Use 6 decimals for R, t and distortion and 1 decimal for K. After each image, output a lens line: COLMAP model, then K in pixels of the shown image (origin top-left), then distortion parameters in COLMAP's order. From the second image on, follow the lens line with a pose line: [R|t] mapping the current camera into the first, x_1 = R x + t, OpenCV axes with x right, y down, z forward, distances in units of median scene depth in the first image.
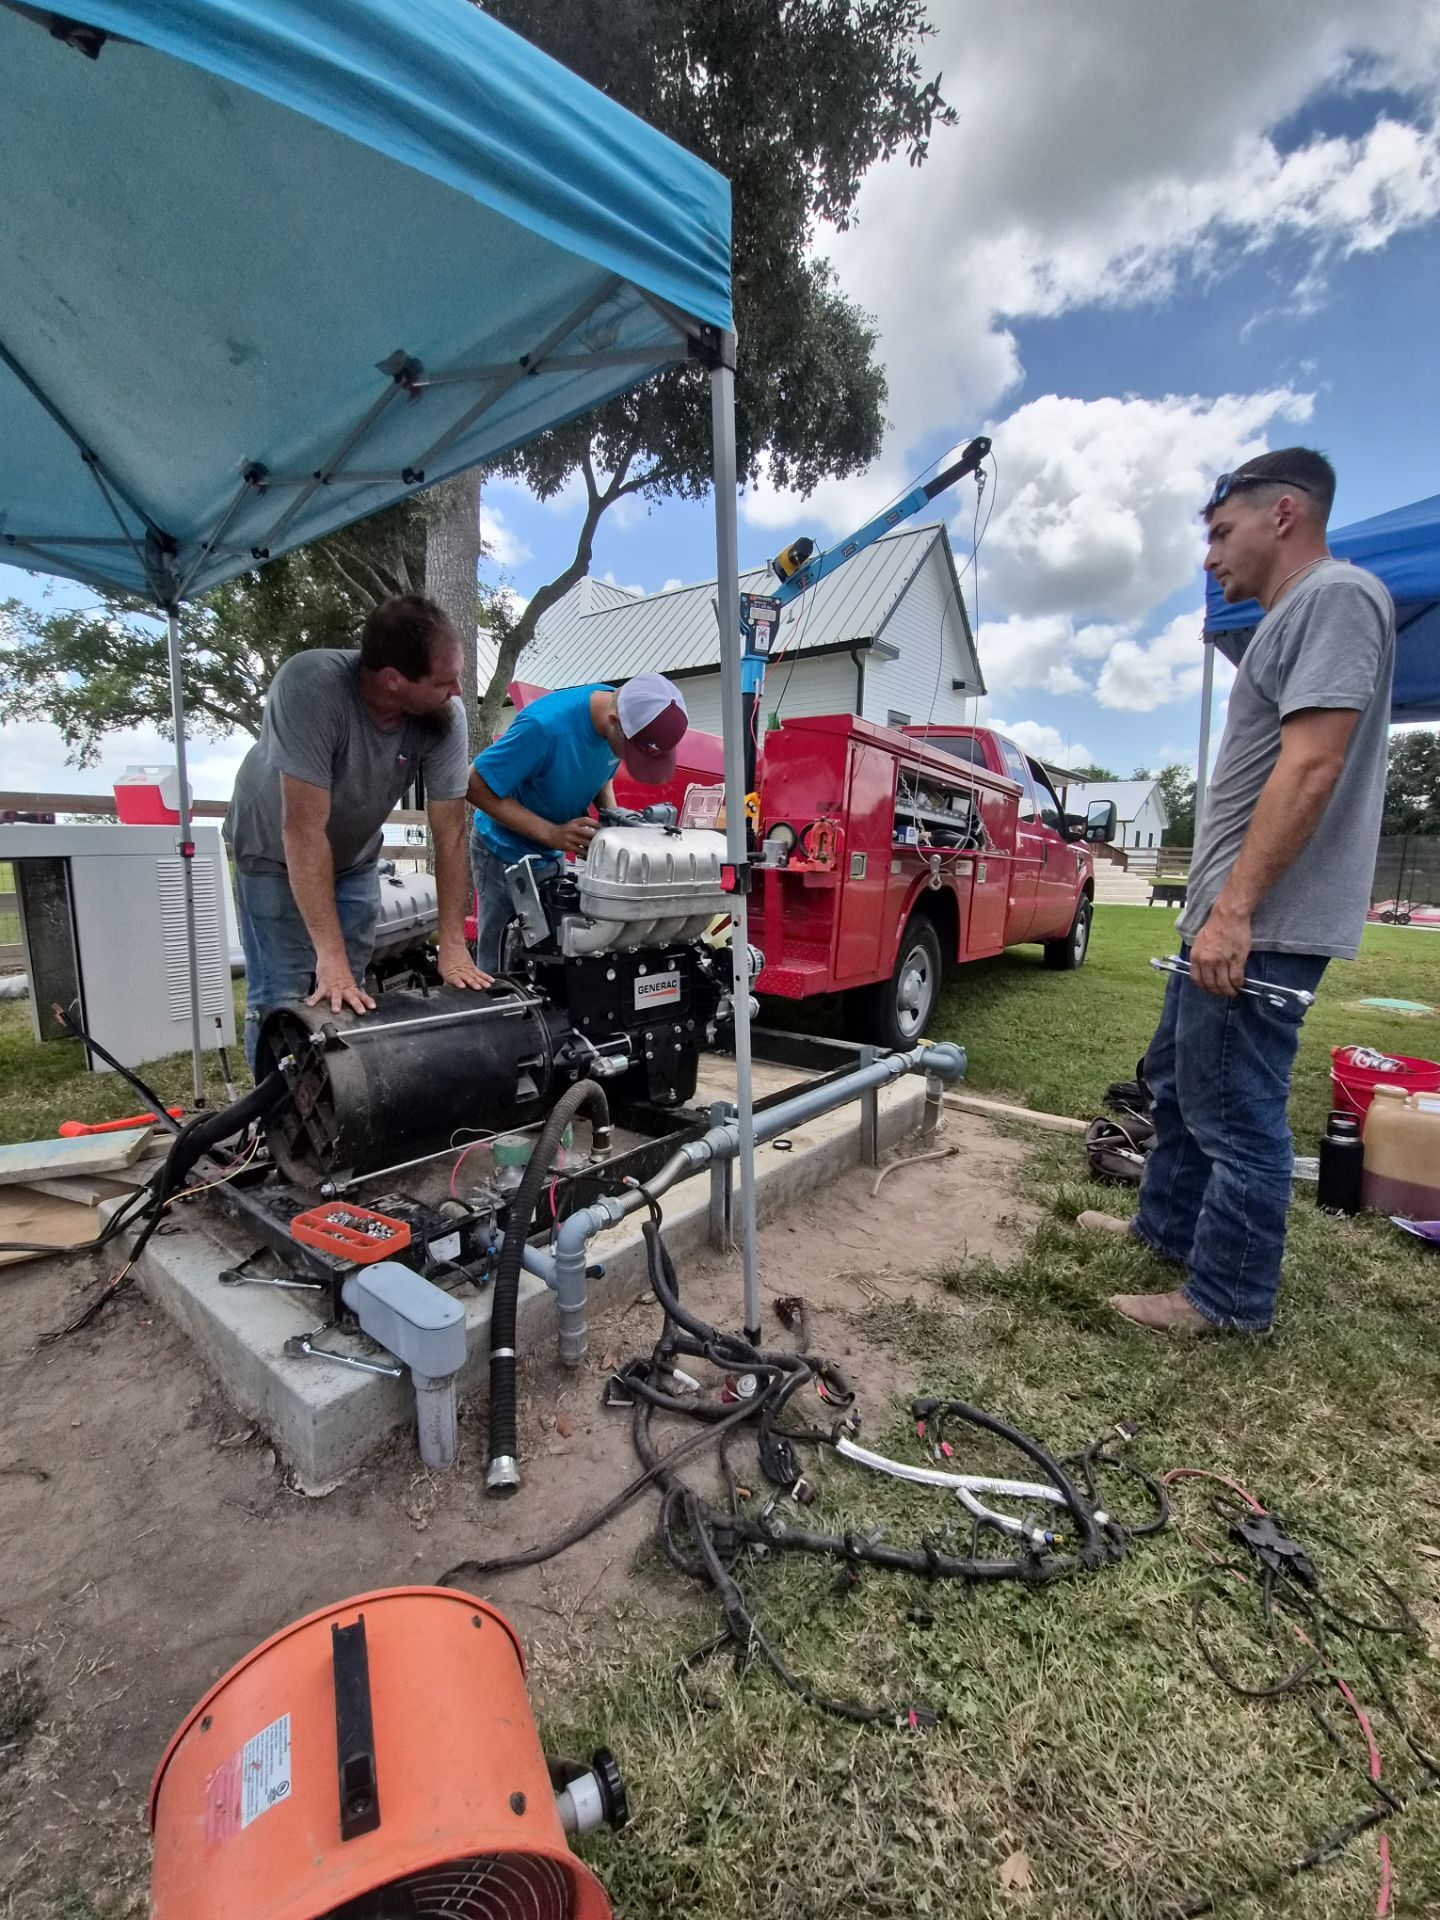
lens RADIAL K [[823.2, 0, 720.0], [0, 823.2, 960.0], [0, 0, 1]] dist [-0.012560, -0.000826]
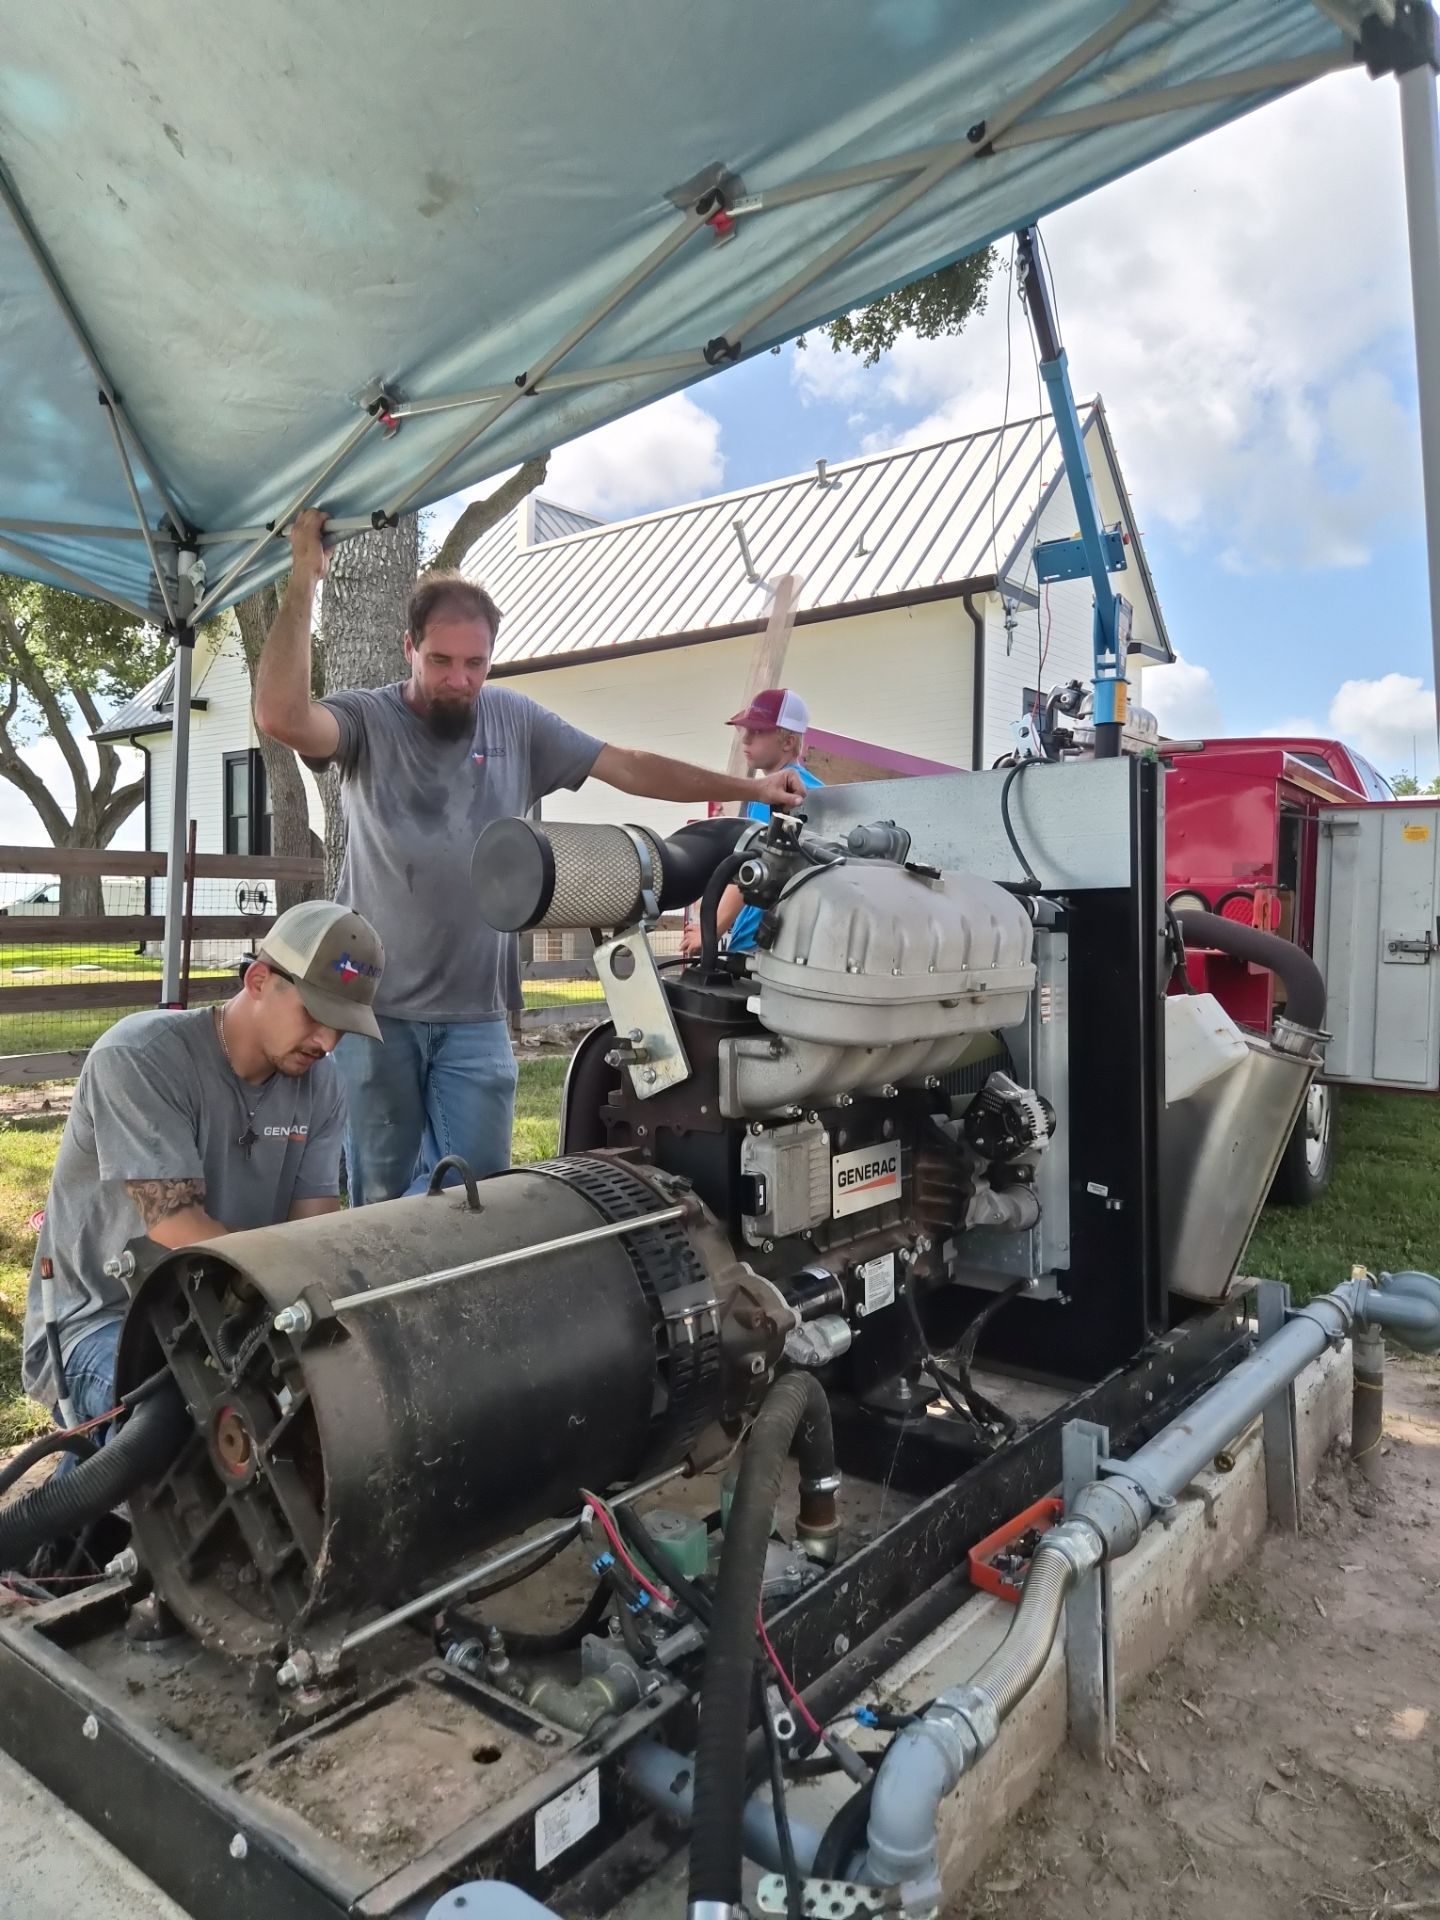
lens RADIAL K [[1311.4, 0, 720.0], [0, 1311.4, 960.0], [0, 0, 1]] dist [0.063079, -0.049669]
pose [[0.999909, -0.013180, 0.002829, -0.194429], [0.013398, 0.994803, -0.100934, -0.018986], [-0.001484, 0.100963, 0.994889, 0.195777]]
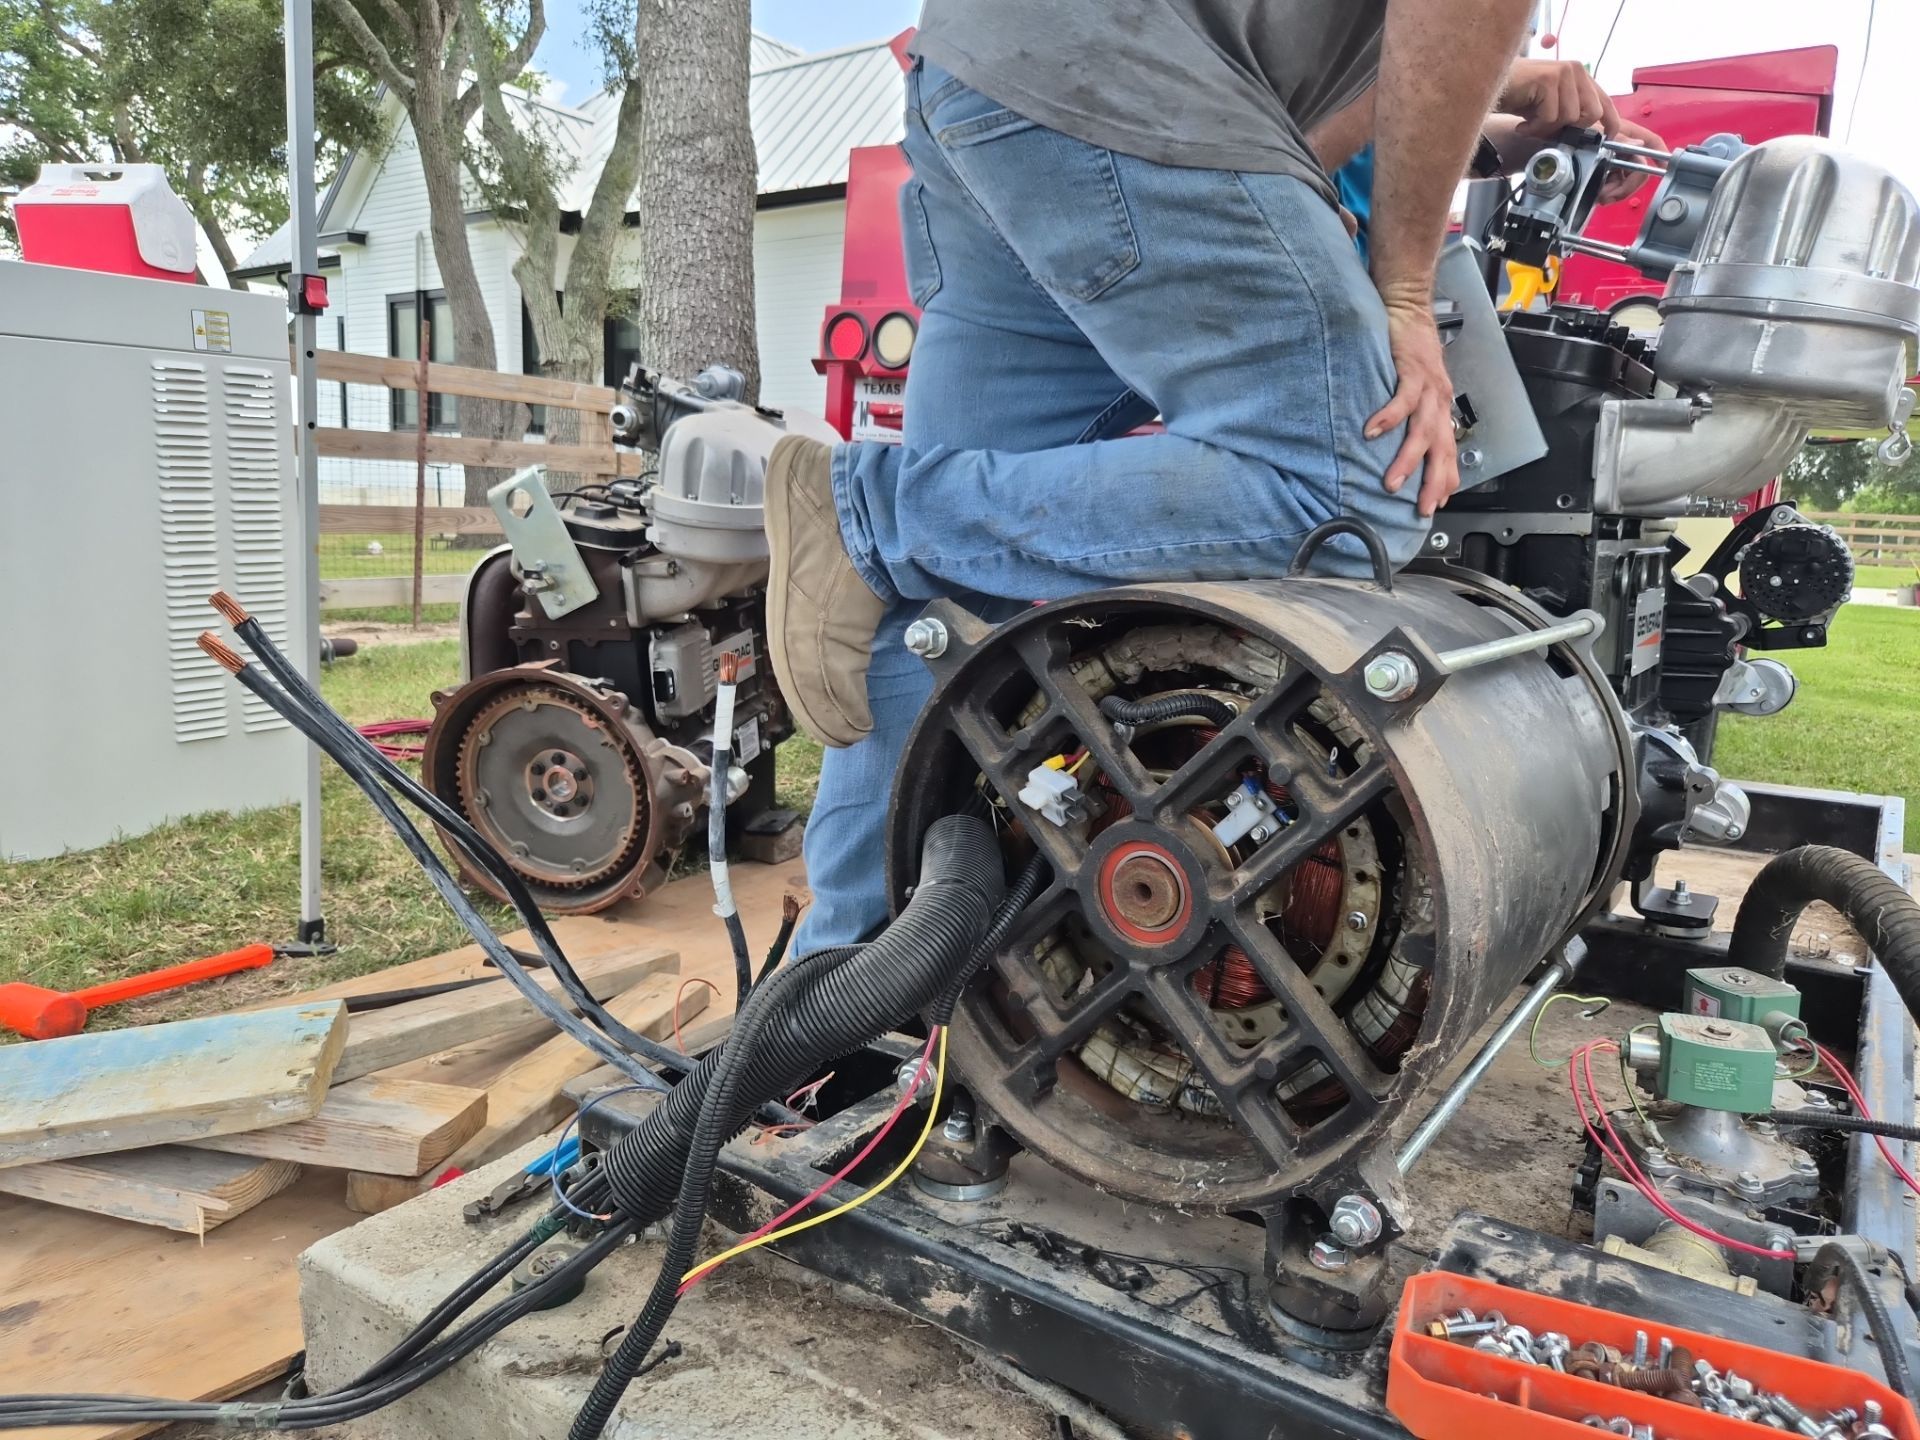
lens RADIAL K [[1320.5, 0, 960.0], [0, 1320.5, 720.0], [0, 0, 1]] dist [0.024553, -0.007874]
pose [[0.997930, 0.006261, 0.064003, -0.506130], [-0.007918, 0.999639, 0.025667, 0.074413], [-0.063819, -0.026121, 0.997620, 0.439052]]
